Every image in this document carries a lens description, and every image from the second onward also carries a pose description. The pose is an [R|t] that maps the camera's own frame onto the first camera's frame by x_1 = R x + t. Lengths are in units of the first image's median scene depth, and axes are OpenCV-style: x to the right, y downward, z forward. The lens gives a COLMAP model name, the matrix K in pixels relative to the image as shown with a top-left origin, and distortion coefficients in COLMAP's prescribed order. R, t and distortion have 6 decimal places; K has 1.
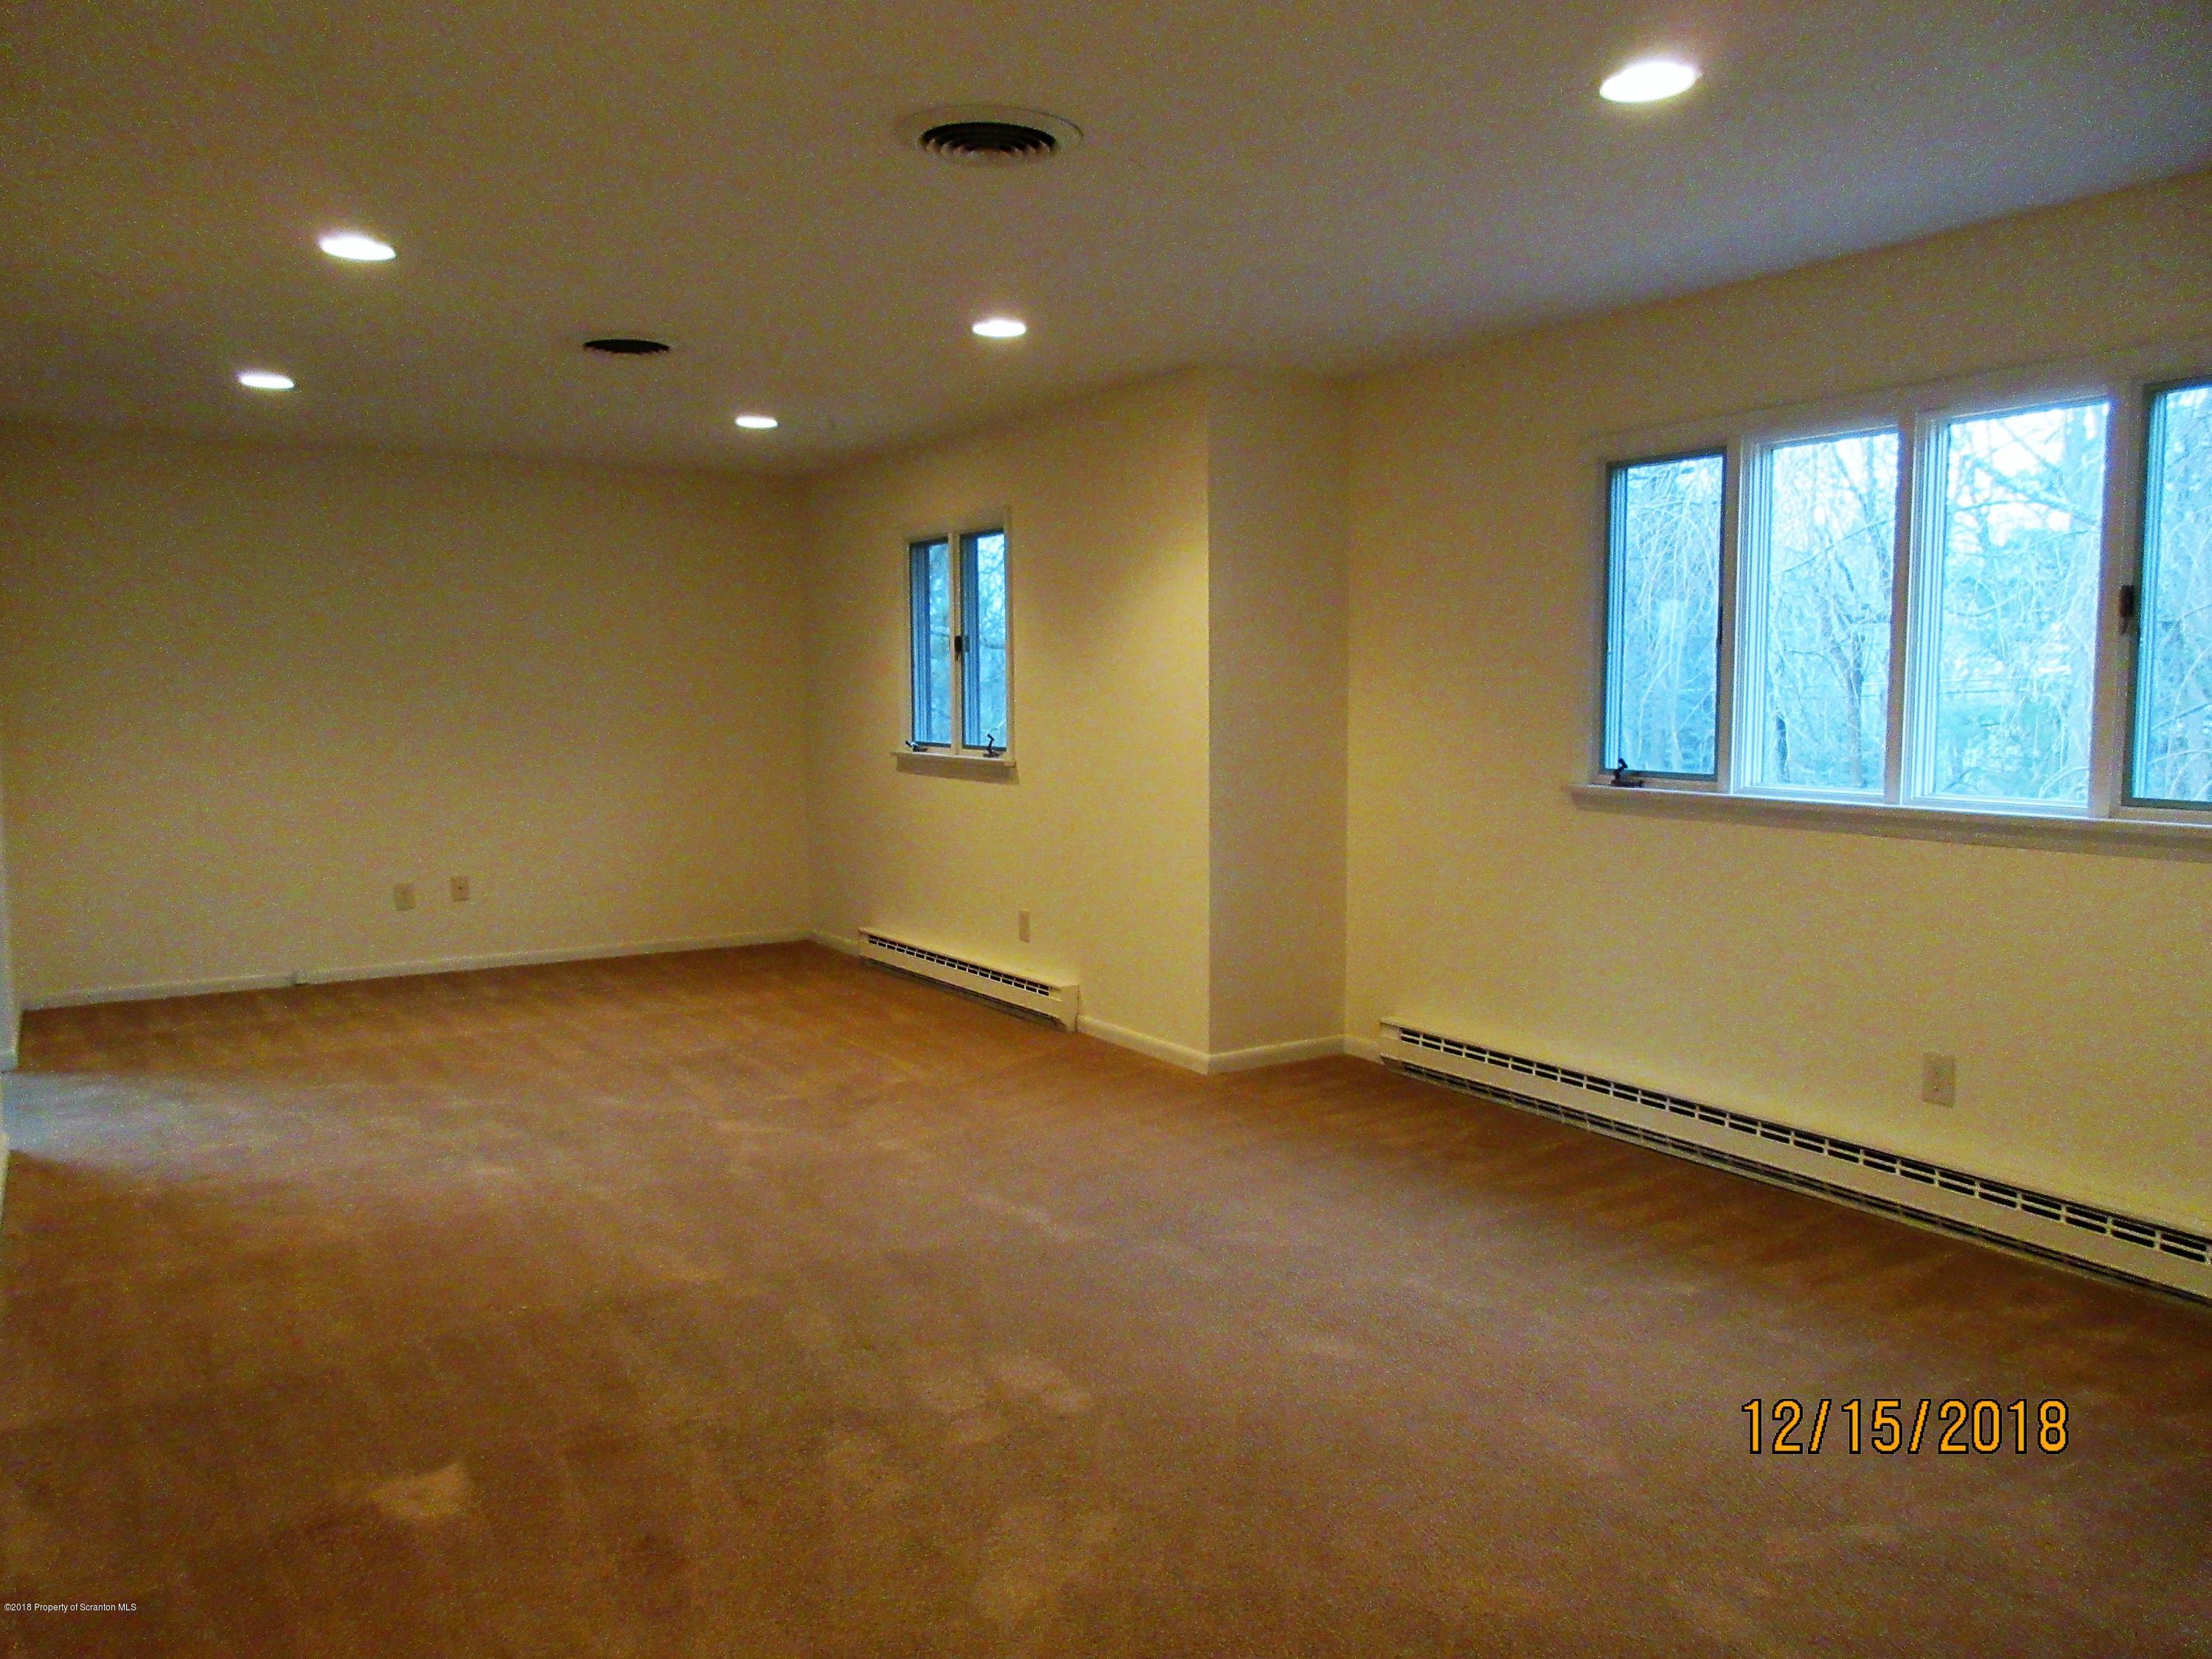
lens RADIAL K [[1656.5, 0, 1116.0], [0, 1656.5, 832.4], [0, 0, 1]] dist [0.008224, 0.001934]
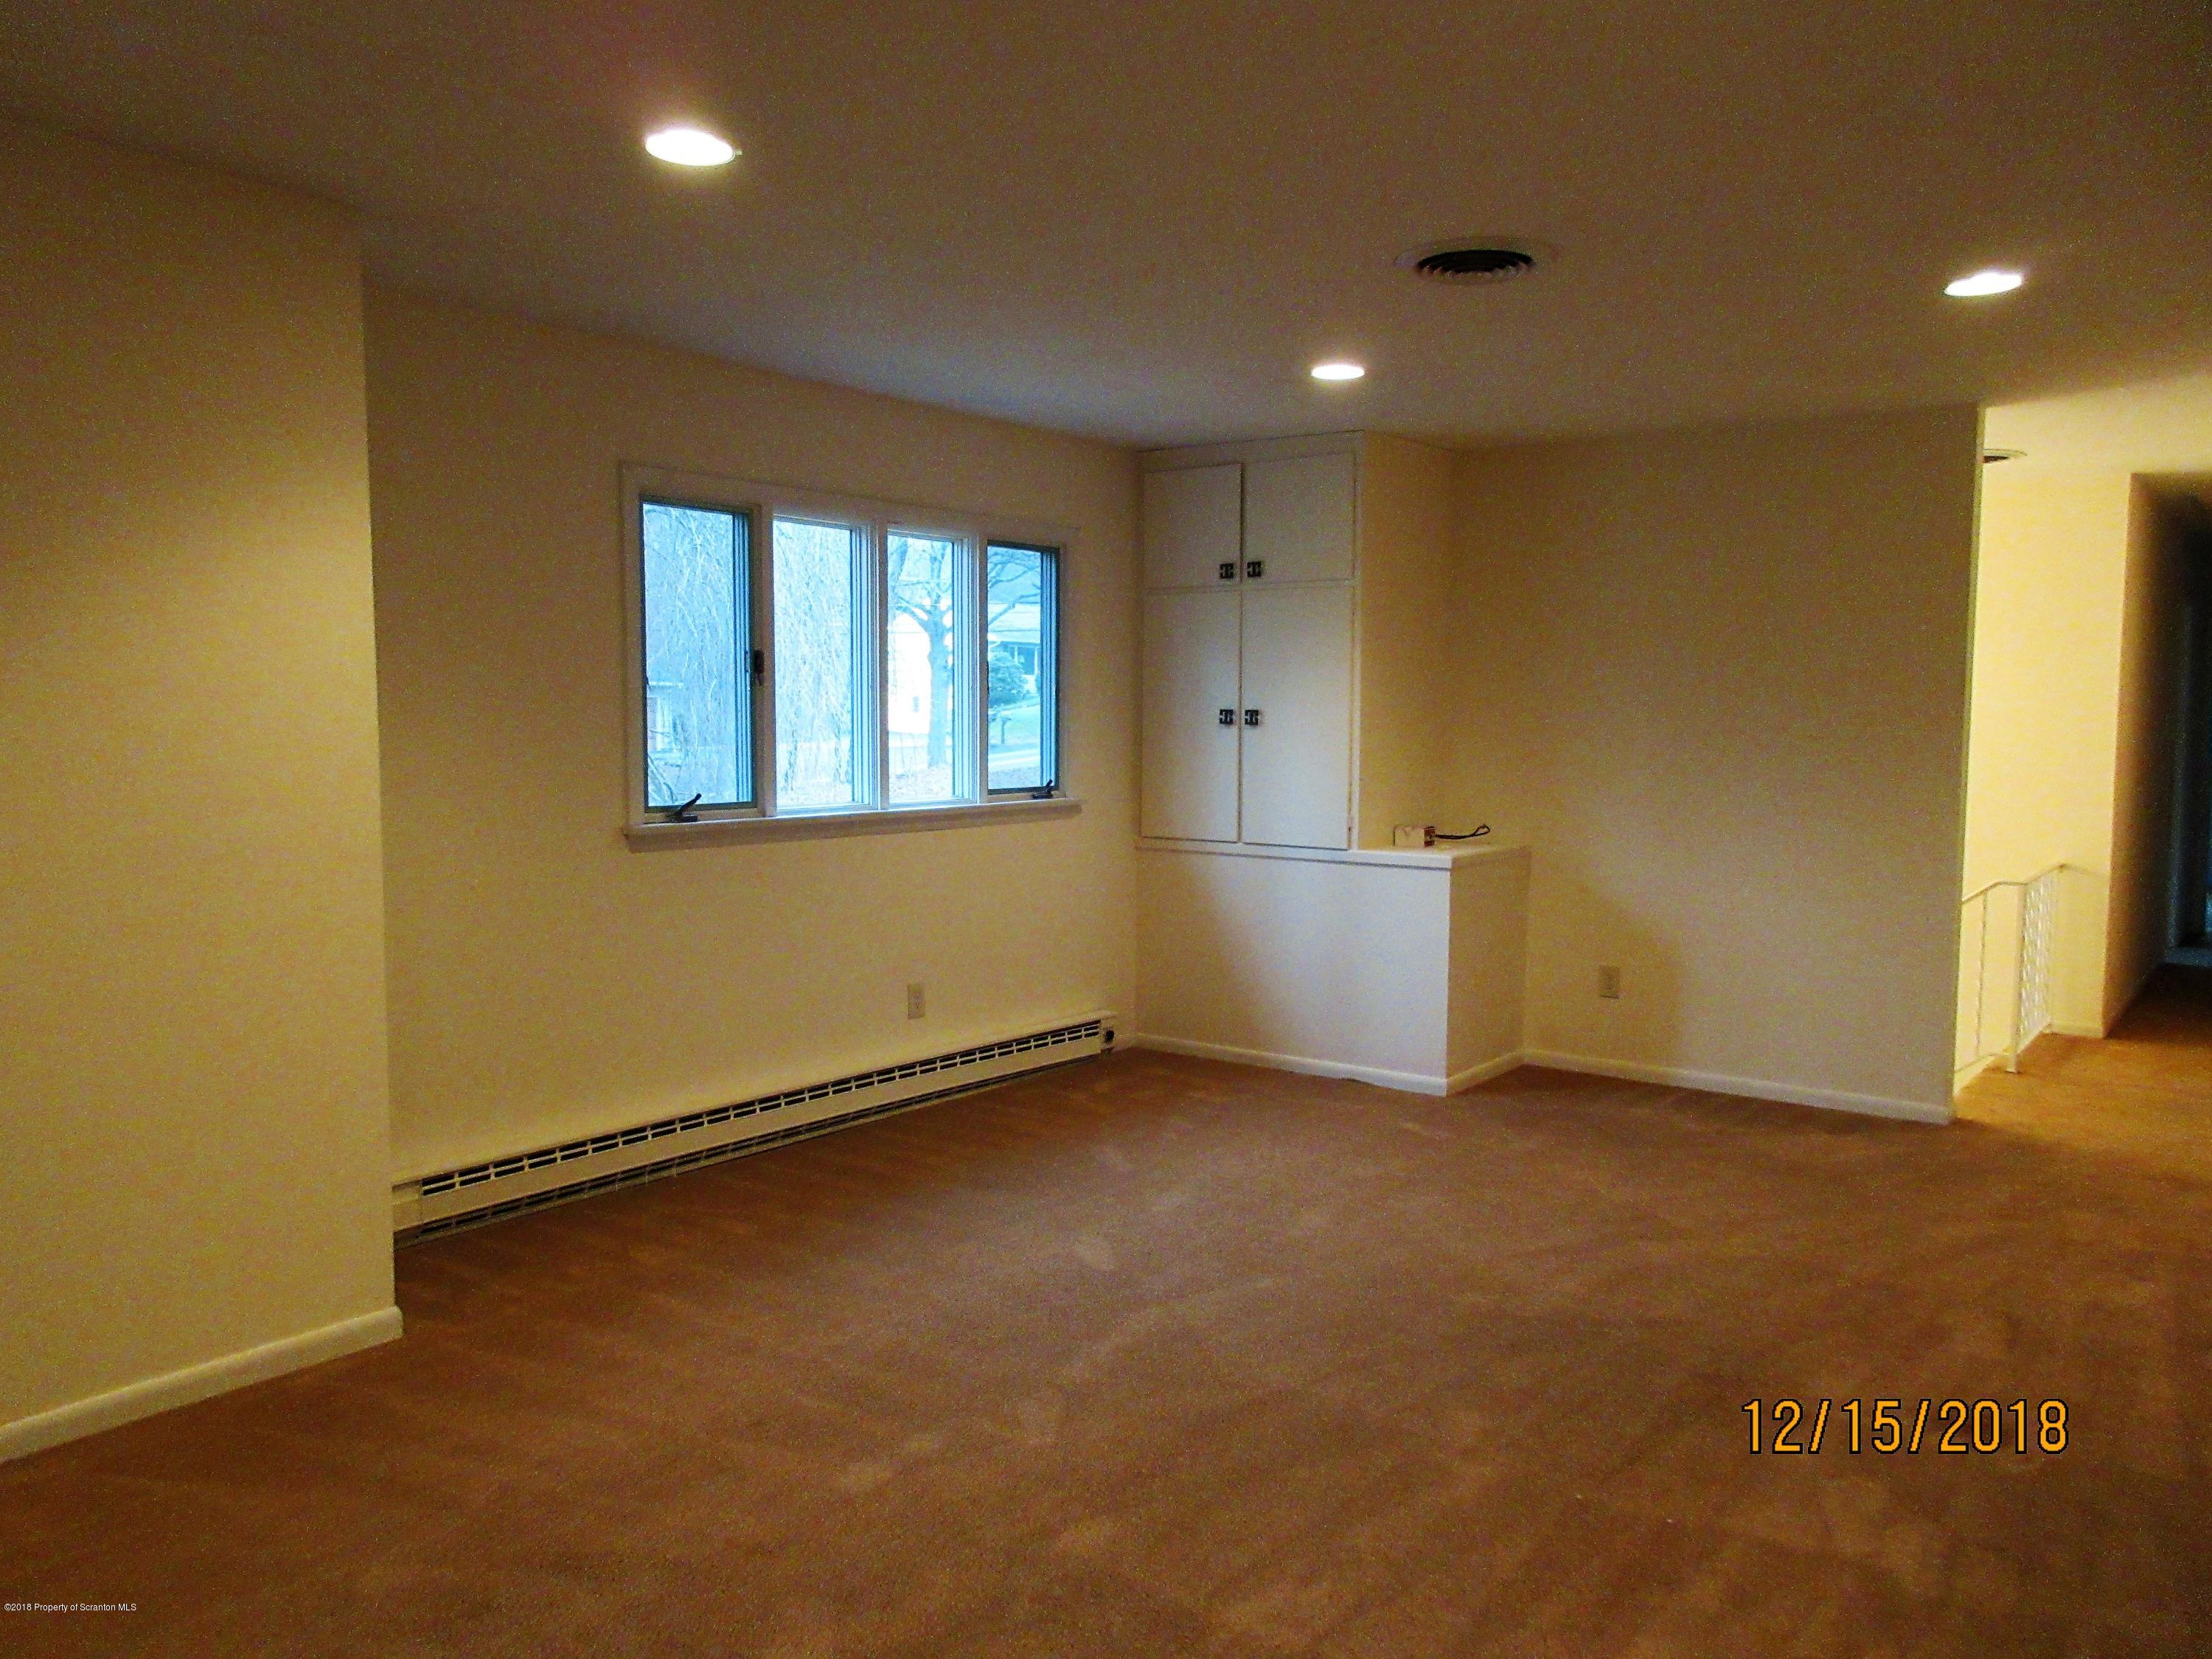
lens RADIAL K [[1656.5, 0, 1116.0], [0, 1656.5, 832.4], [0, 0, 1]] dist [0.008224, 0.001934]
pose [[-0.356181, -0.070049, 0.931788, -0.776798], [0.078064, 0.991469, 0.104376, -0.113100], [-0.931151, 0.109916, -0.347674, 1.180238]]
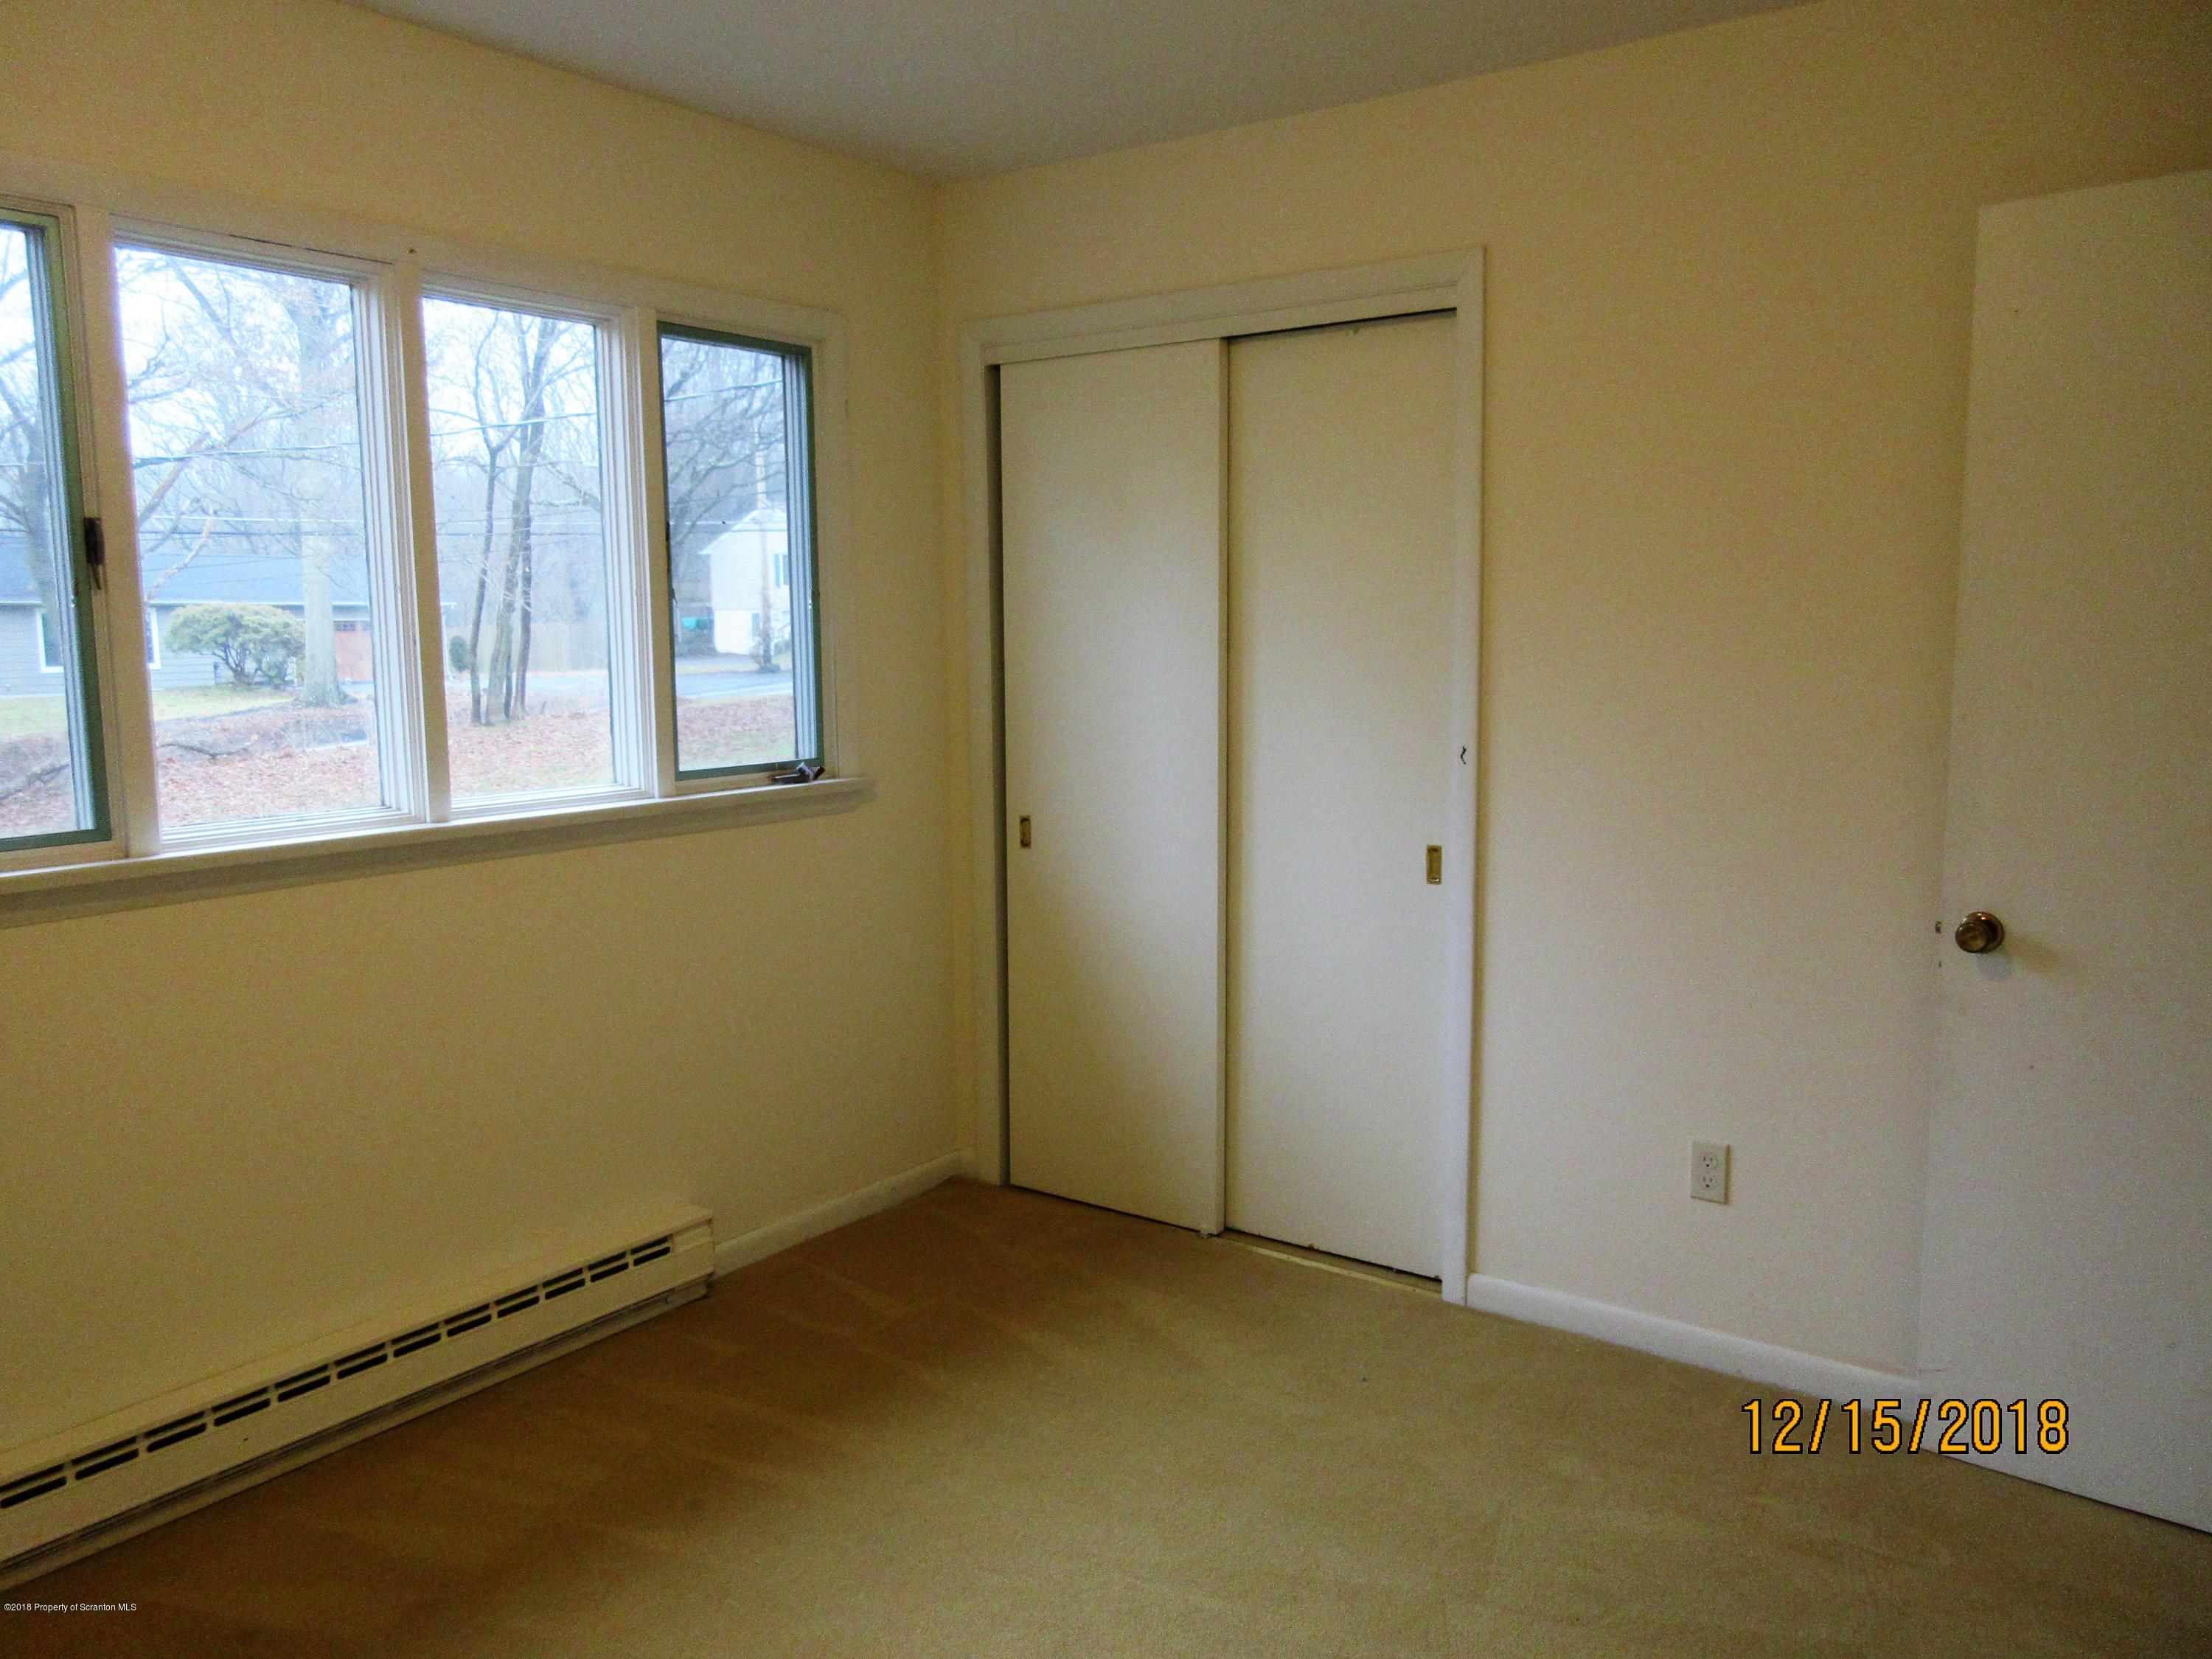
lens RADIAL K [[1656.5, 0, 1116.0], [0, 1656.5, 832.4], [0, 0, 1]] dist [0.008224, 0.001934]
pose [[-0.363529, -0.095627, 0.926662, -0.274918], [0.111609, 0.983082, 0.145233, -0.077175], [-0.924873, 0.156220, -0.346707, 0.894094]]
